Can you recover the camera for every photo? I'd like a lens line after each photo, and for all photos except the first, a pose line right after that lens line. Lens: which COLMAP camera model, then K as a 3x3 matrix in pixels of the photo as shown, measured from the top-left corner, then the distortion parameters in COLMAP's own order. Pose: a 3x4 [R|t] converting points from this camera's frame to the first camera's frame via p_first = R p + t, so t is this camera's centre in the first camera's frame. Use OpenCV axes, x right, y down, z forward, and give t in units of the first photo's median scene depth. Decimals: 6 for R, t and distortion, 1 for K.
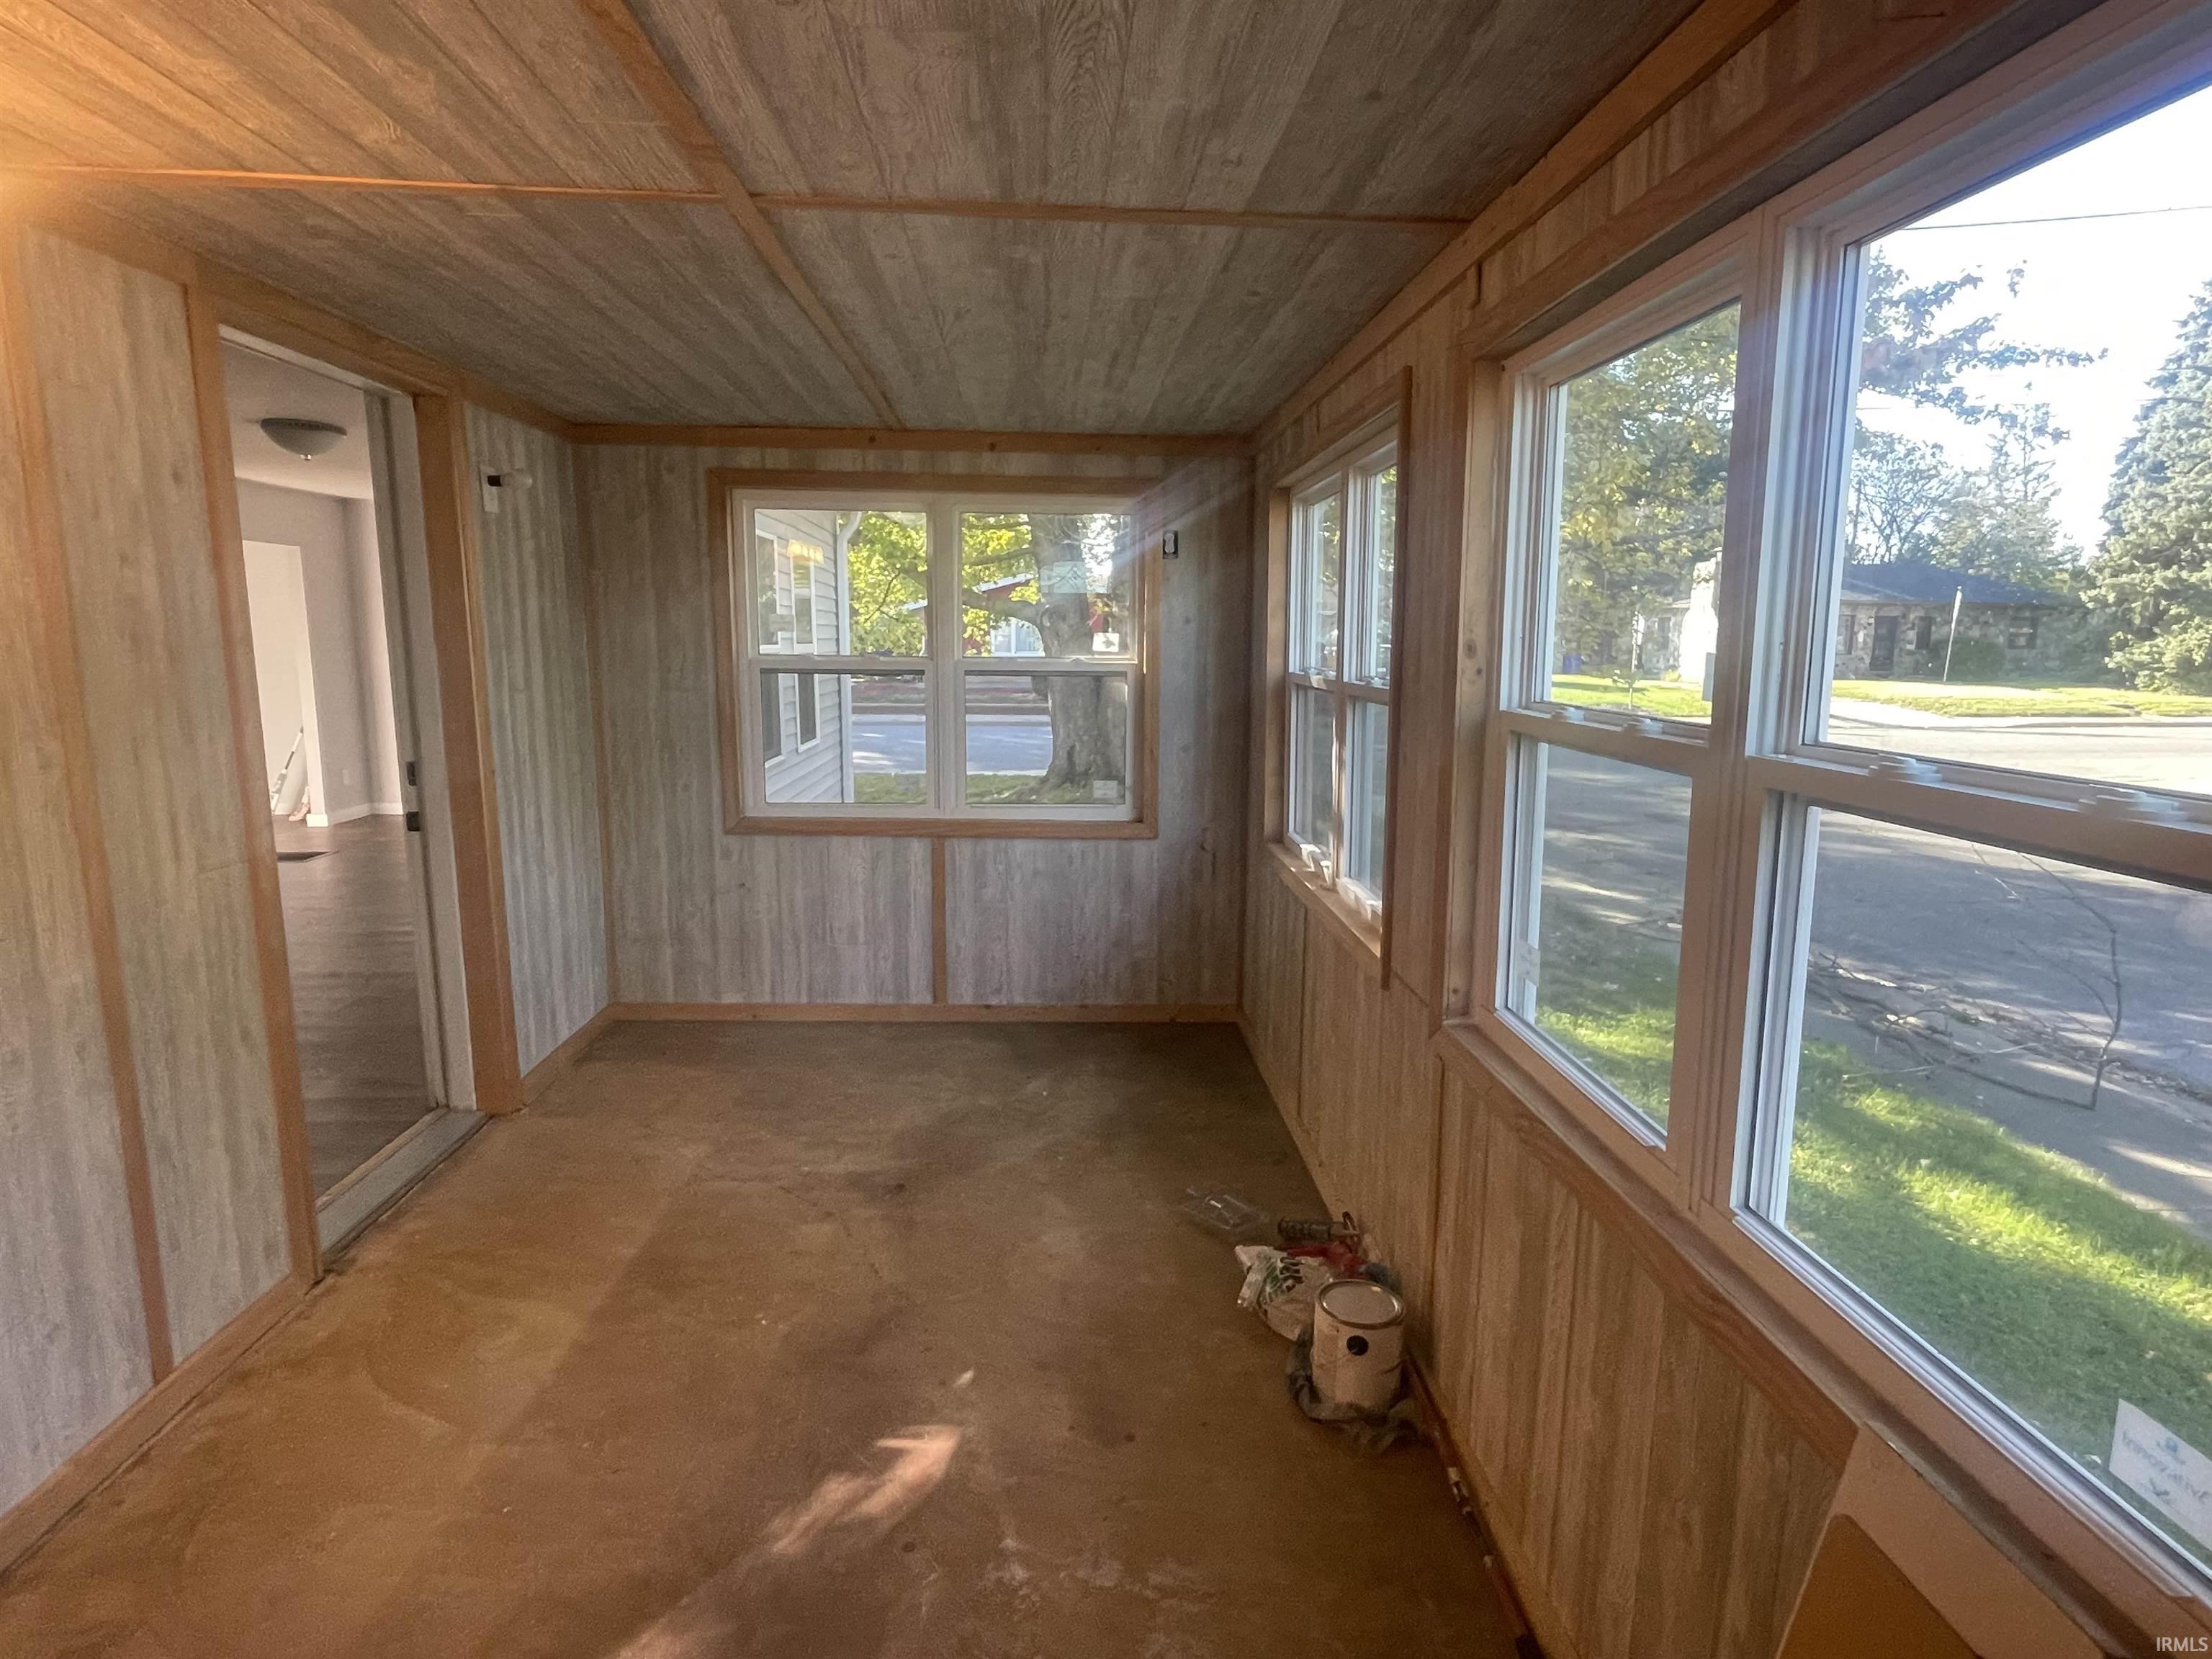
lens RADIAL K [[1188.8, 0, 1101.8], [0, 1188.8, 828.6], [0, 0, 1]] dist [-0.000449, -0.002270]
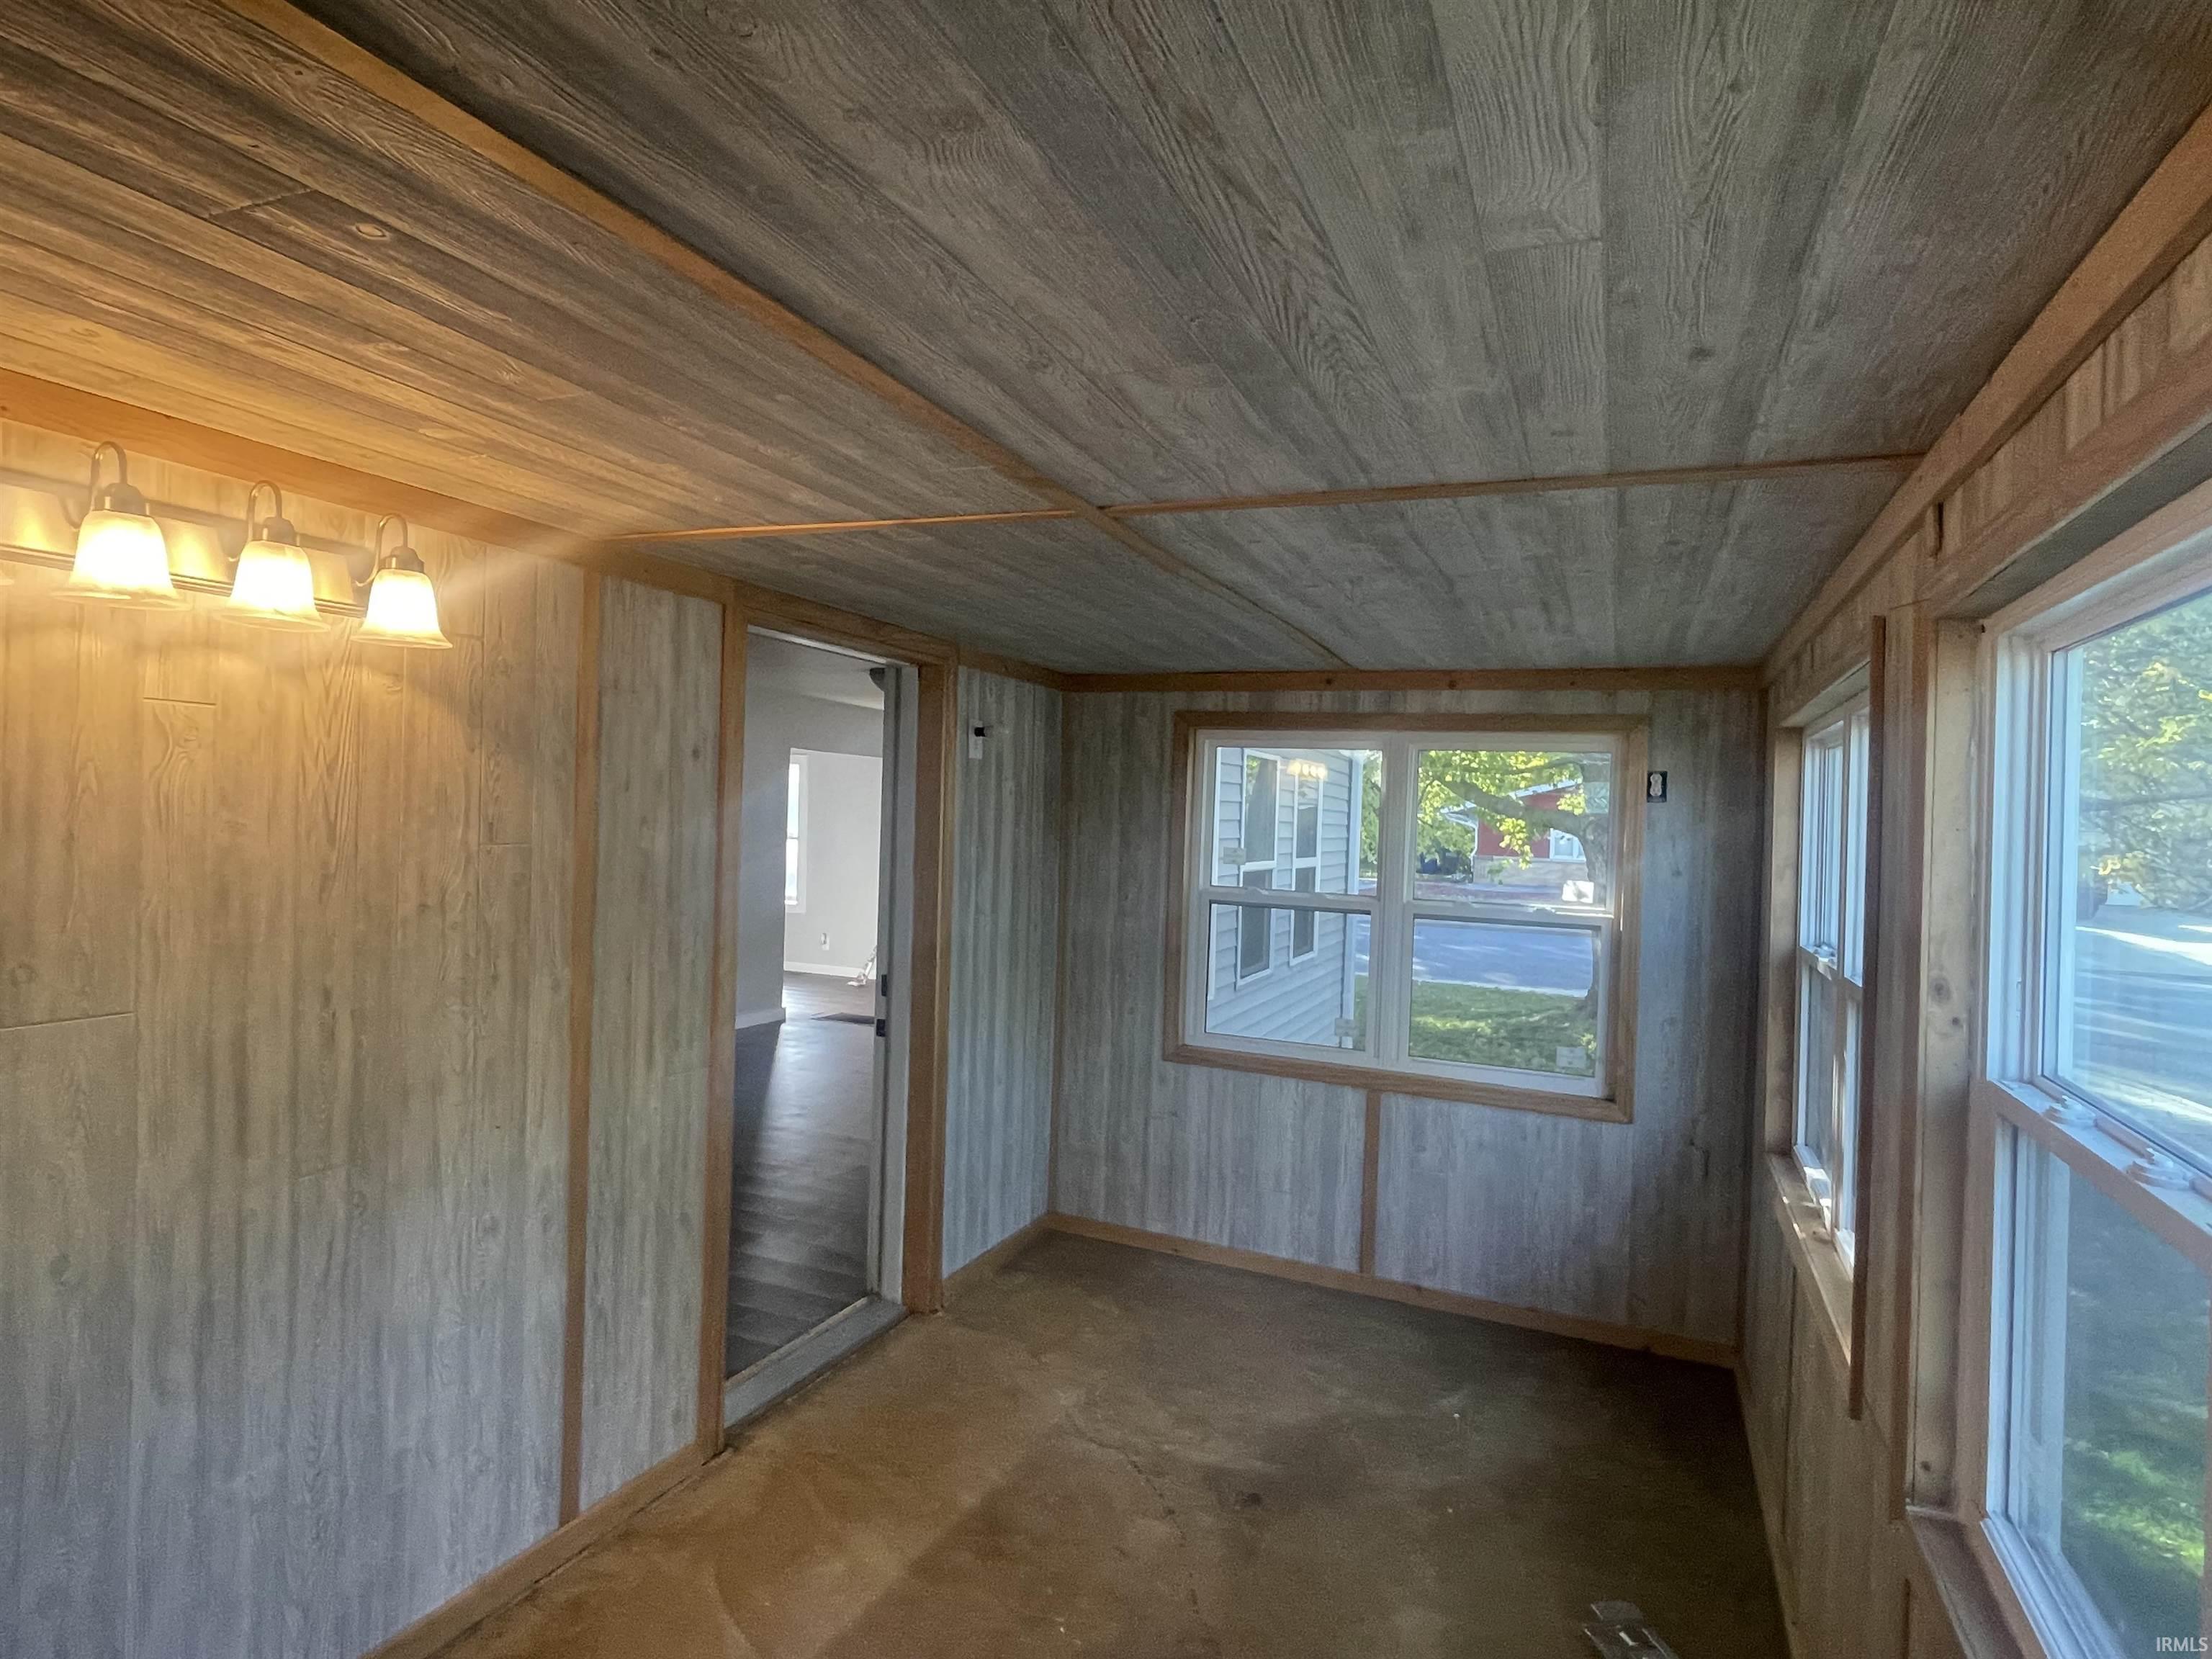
lens RADIAL K [[1188.8, 0, 1101.8], [0, 1188.8, 828.6], [0, 0, 1]] dist [-0.000449, -0.002270]
pose [[0.894762, 0.029997, -0.445535, 0.095295], [-0.100800, 0.985557, -0.136080, -0.054681], [0.435018, 0.166669, 0.884862, 0.056539]]
